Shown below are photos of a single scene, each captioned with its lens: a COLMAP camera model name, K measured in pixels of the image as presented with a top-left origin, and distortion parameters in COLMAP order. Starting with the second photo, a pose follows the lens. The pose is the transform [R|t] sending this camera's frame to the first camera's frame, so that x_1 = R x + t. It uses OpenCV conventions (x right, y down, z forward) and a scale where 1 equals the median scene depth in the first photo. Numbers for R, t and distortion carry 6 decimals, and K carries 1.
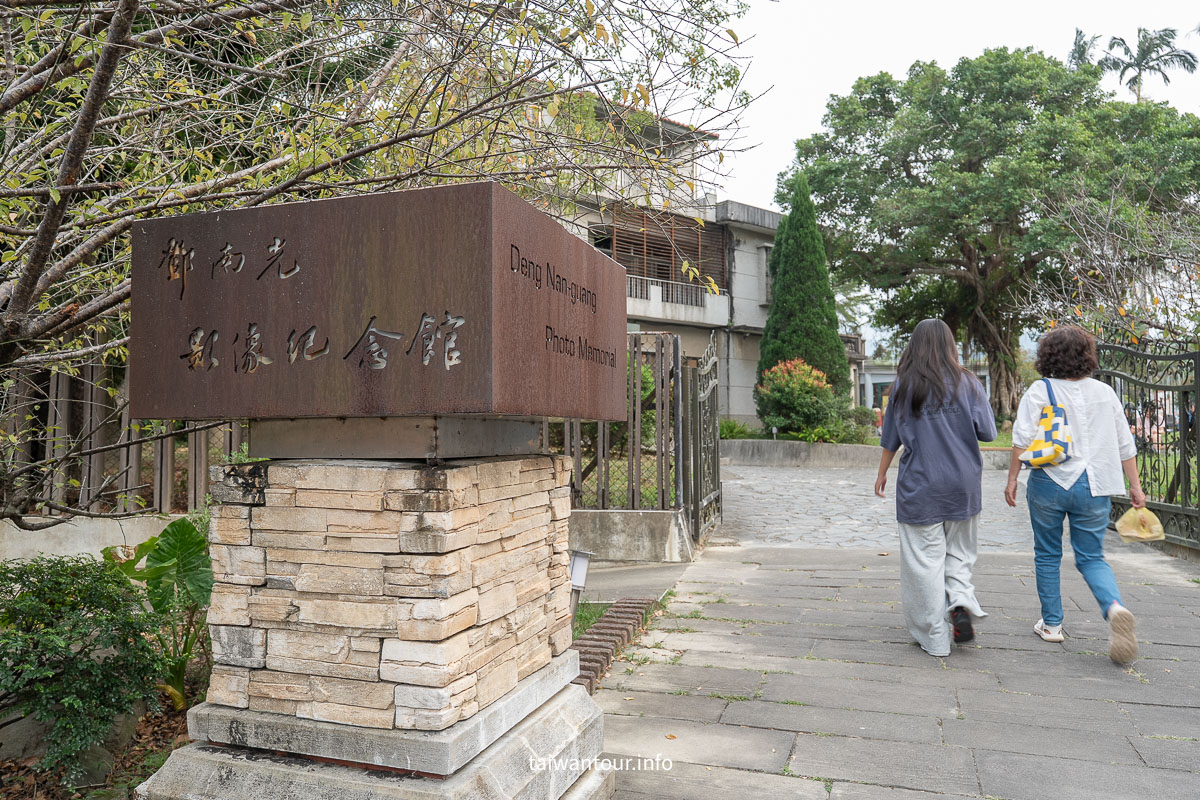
lens RADIAL K [[891.6, 0, 600.0], [0, 891.6, 400.0], [0, 0, 1]] dist [0.003403, 0.001152]
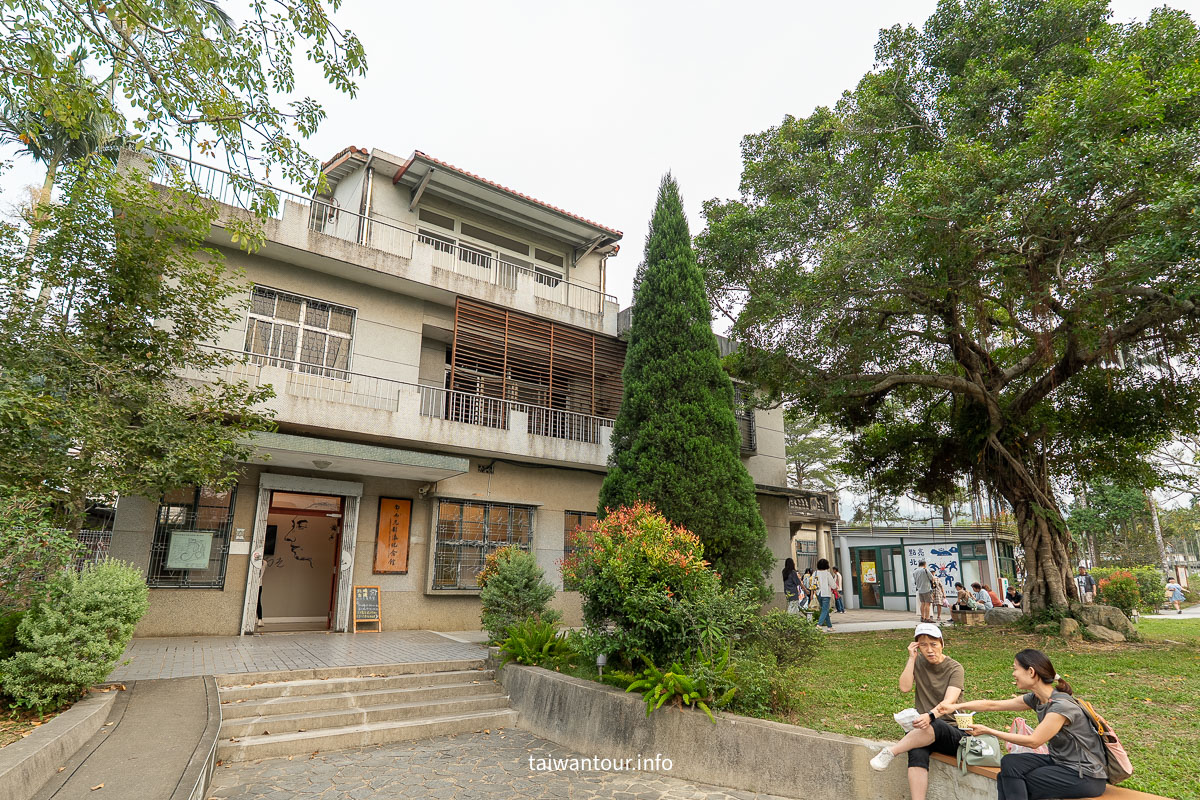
lens RADIAL K [[633.0, 0, 595.1], [0, 633.0, 431.2], [0, 0, 1]] dist [-0.003039, -0.000075]
pose [[0.995244, -0.007882, -0.097095, 0.178773], [-0.010740, 0.981767, -0.189787, -0.015511], [0.096820, 0.189927, 0.977013, 0.518528]]
